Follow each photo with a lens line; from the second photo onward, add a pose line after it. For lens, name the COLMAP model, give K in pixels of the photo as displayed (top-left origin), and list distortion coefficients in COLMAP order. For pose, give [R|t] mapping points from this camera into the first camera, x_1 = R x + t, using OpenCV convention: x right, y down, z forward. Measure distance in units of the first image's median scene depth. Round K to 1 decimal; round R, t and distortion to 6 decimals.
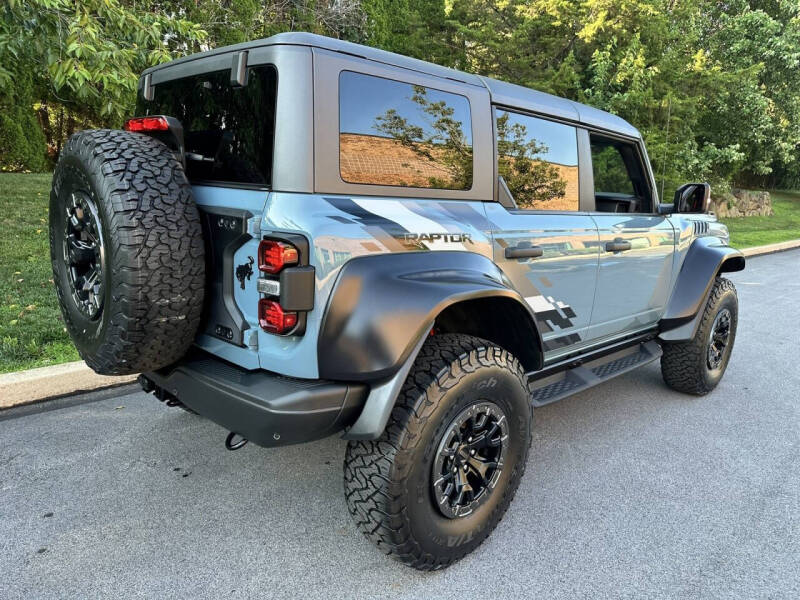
lens RADIAL K [[586.7, 0, 401.1], [0, 586.7, 301.0], [0, 0, 1]] dist [0.060317, -0.059145]
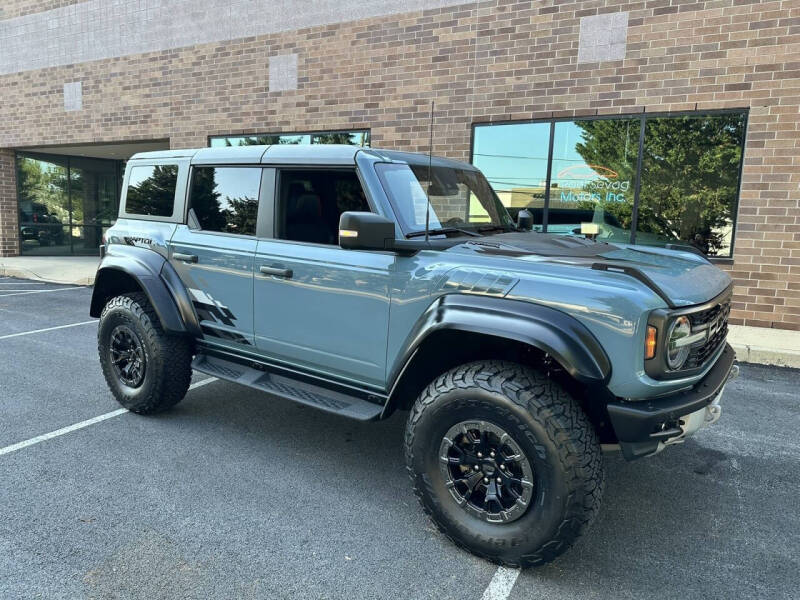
lens RADIAL K [[586.7, 0, 401.0], [0, 586.7, 301.3], [0, 0, 1]] dist [0.060317, -0.059145]
pose [[0.170911, 0.116862, -0.978332, 1.607038], [-0.211097, 0.974227, 0.079494, -0.187189], [0.962407, 0.192936, 0.191176, 1.122922]]
